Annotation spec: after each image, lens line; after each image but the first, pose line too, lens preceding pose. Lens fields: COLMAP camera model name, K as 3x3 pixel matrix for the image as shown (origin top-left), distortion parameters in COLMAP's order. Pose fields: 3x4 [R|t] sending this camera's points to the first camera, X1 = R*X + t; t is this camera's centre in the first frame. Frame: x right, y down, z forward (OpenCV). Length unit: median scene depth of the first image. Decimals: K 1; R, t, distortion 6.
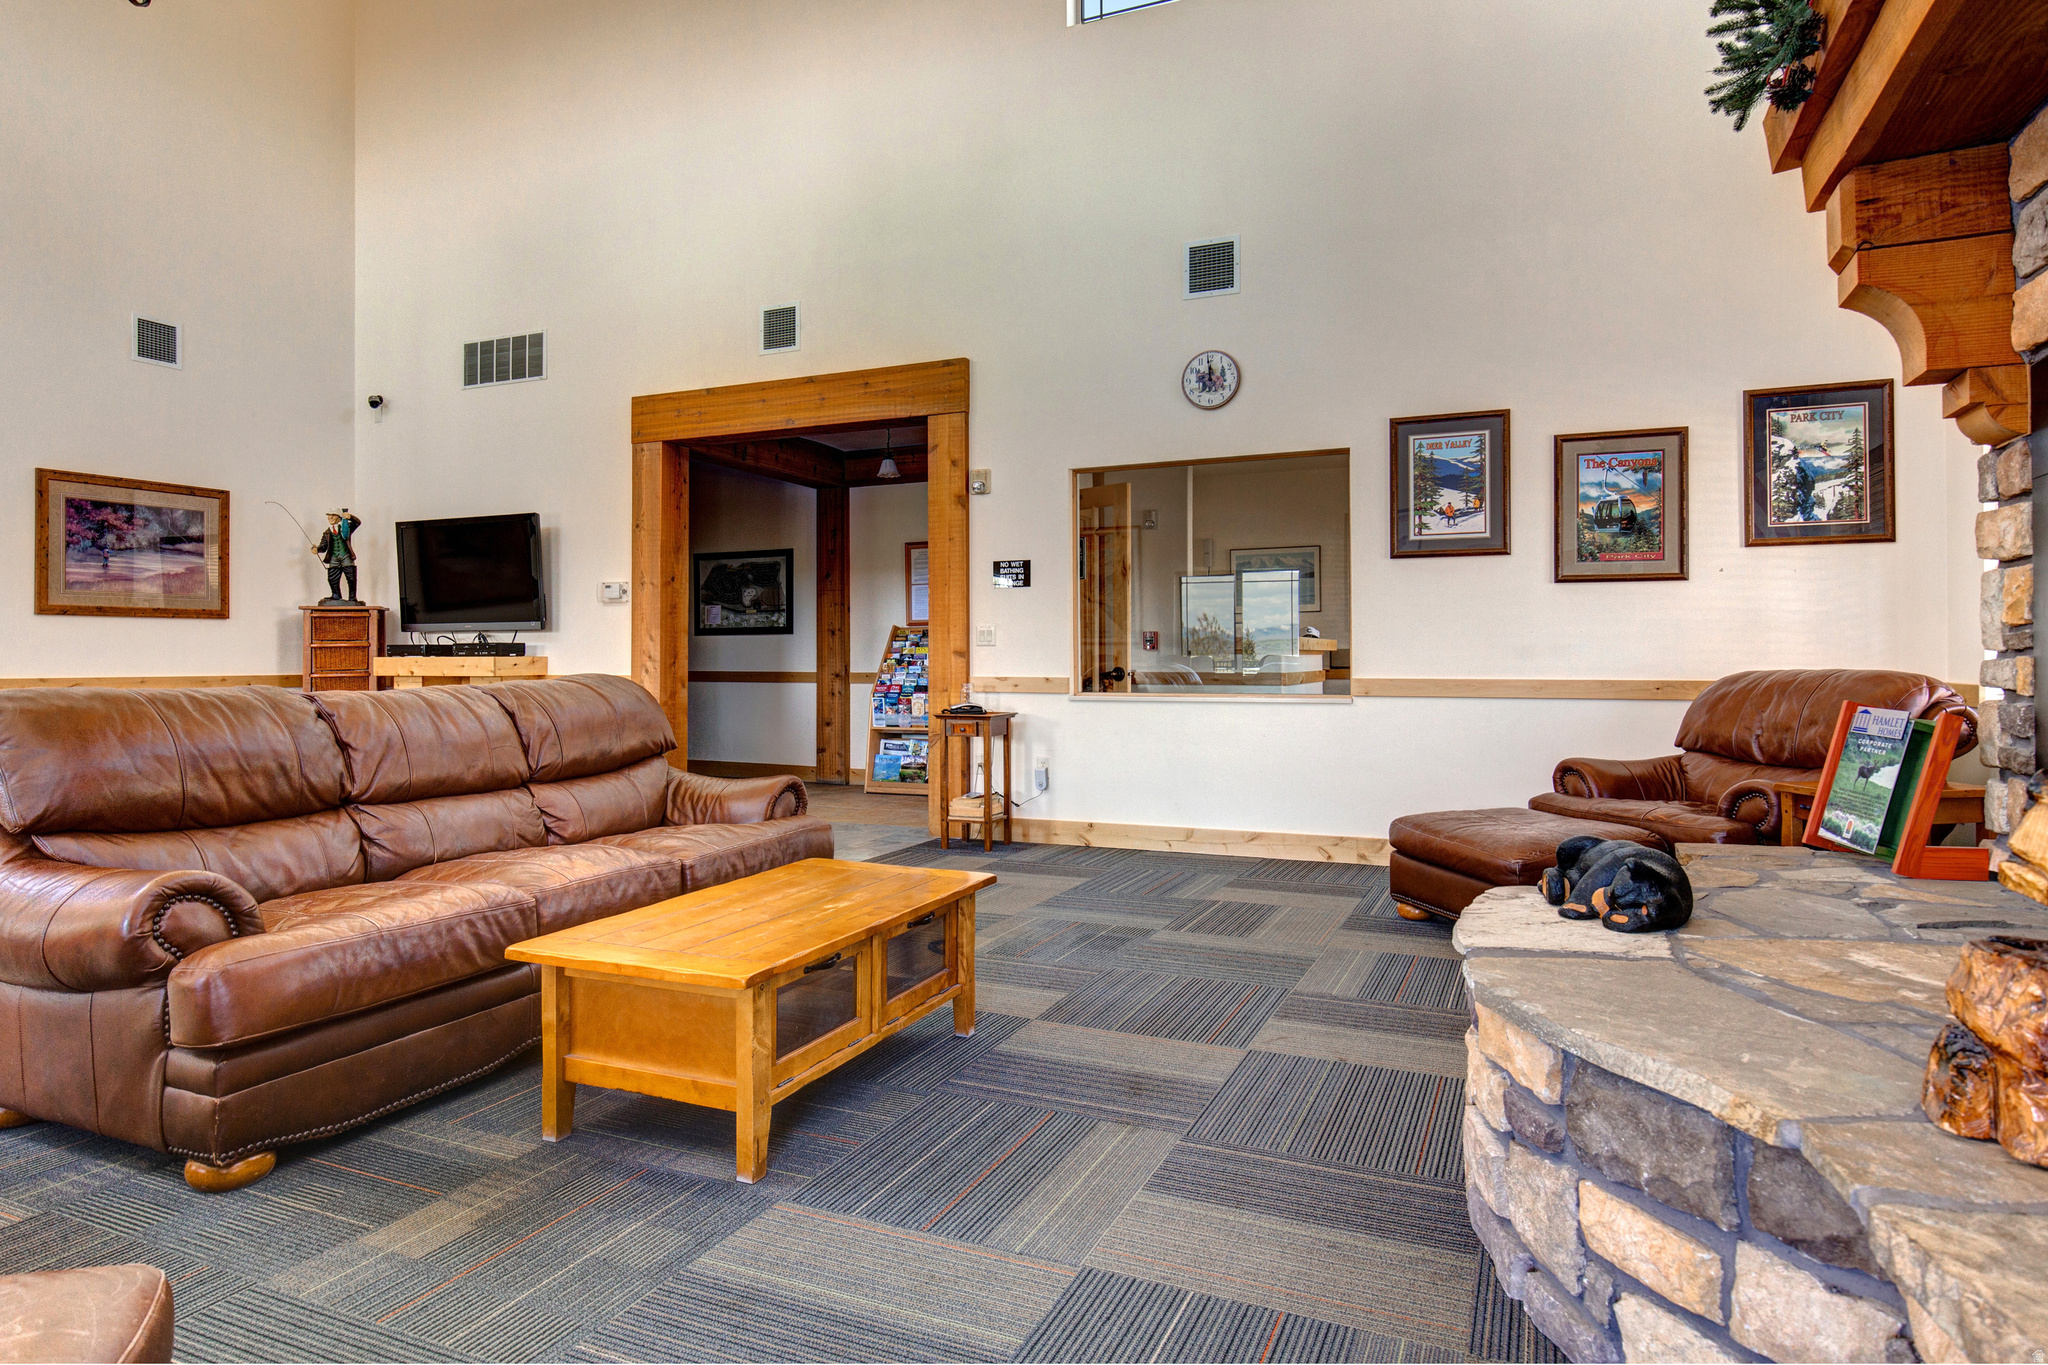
lens RADIAL K [[1091.4, 0, 1024.0], [0, 1091.4, 682.5], [0, 0, 1]] dist [-0.003580, -0.001344]
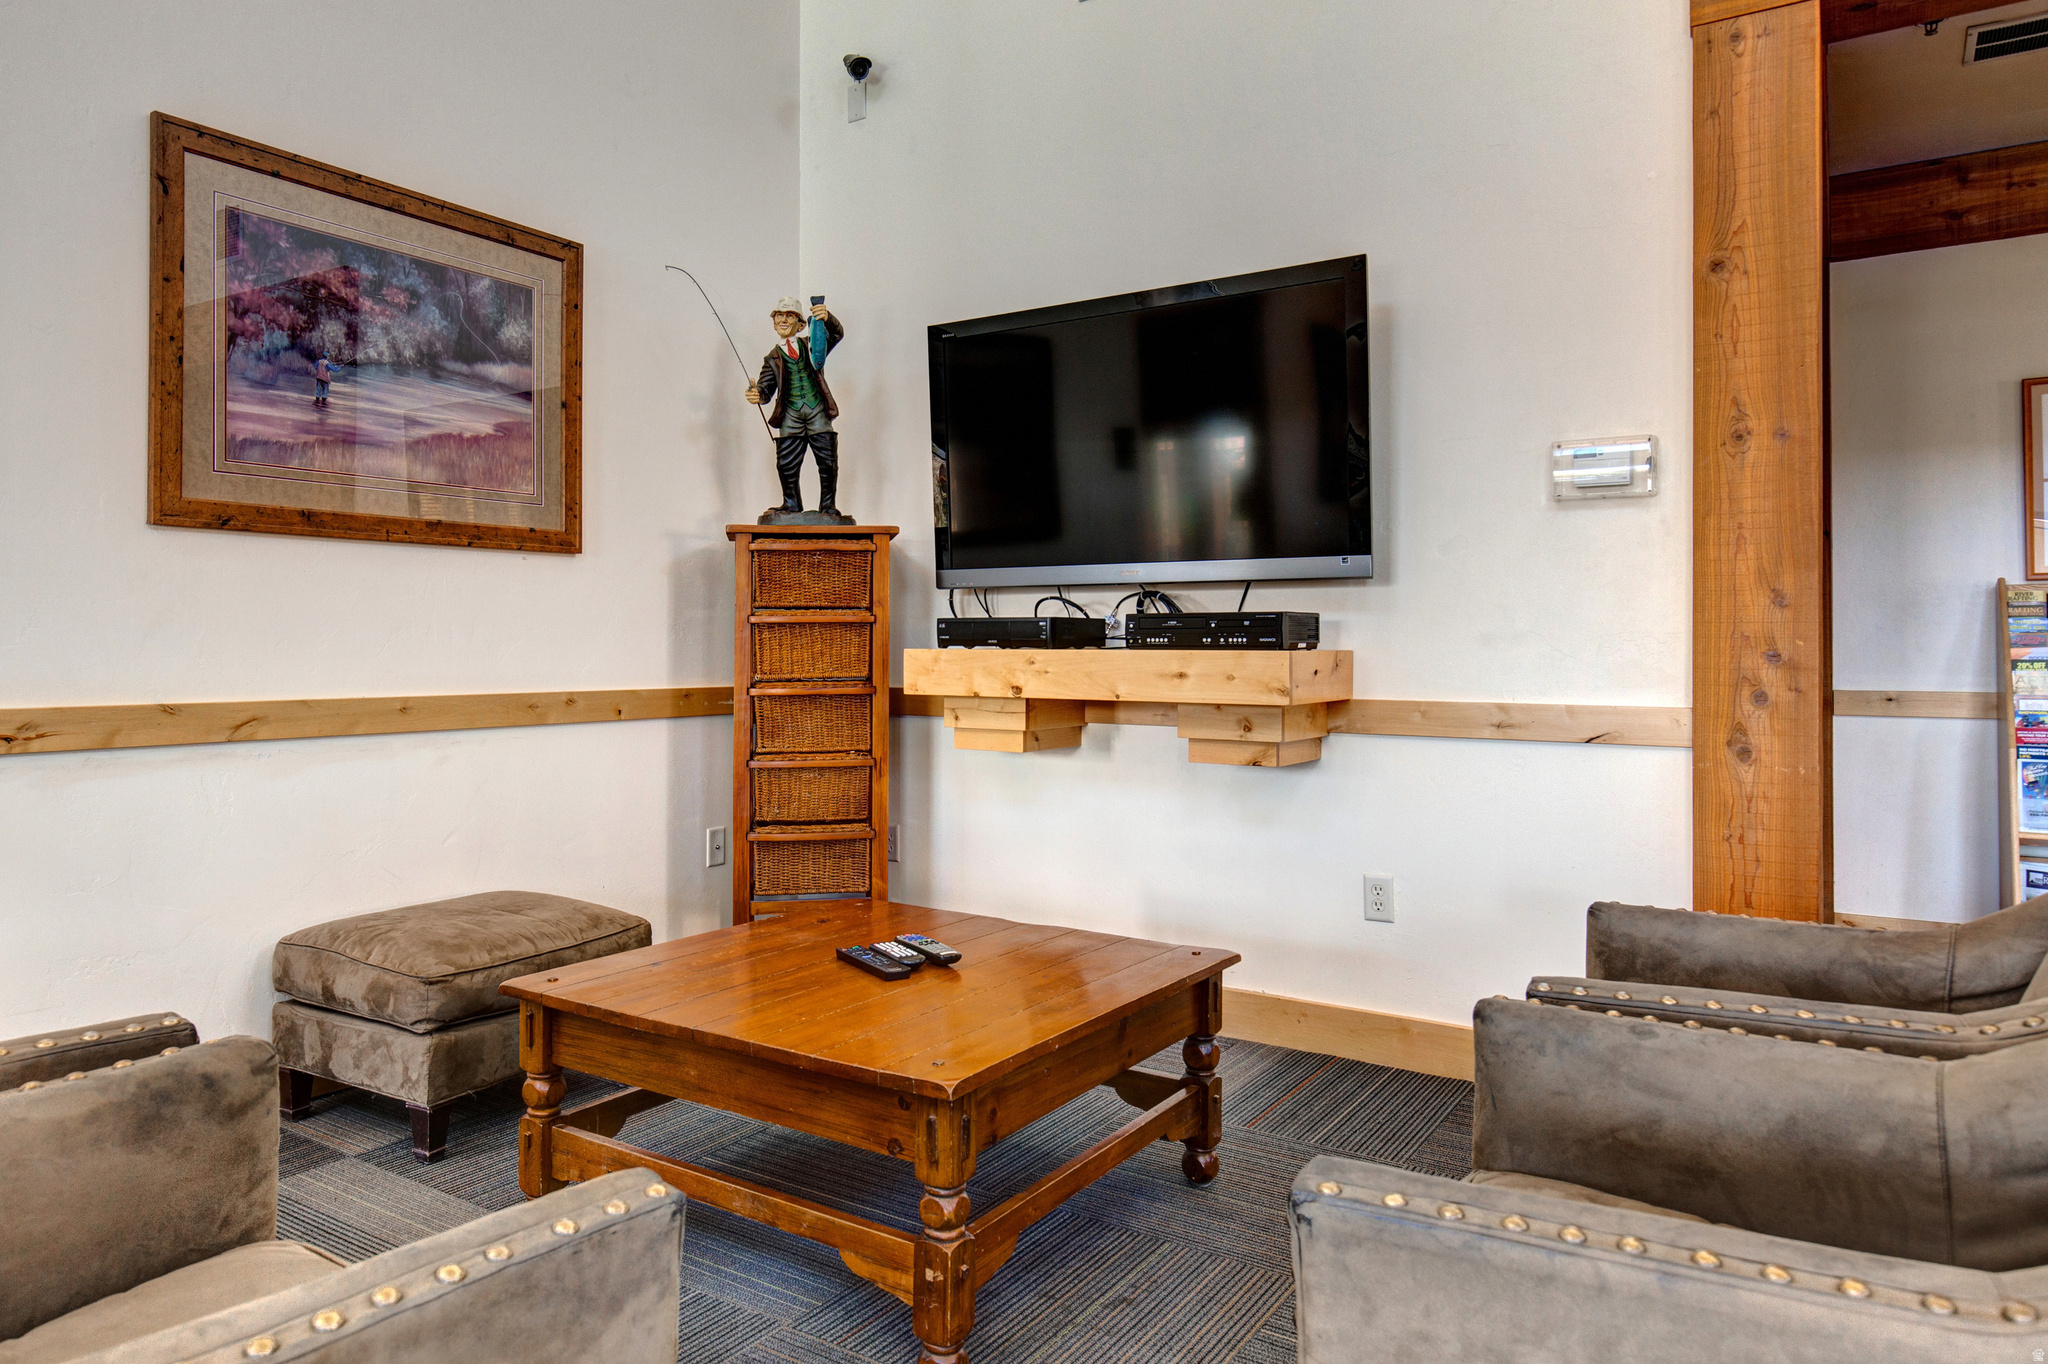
lens RADIAL K [[1296.6, 0, 1024.0], [0, 1296.6, 682.0], [0, 0, 1]] dist [0.002895, 0.001817]
pose [[0.981916, 0.012597, -0.188898, -0.488553], [-0.011630, 0.999913, 0.006223, -0.015246], [0.188960, -0.003913, 0.981977, 0.568402]]
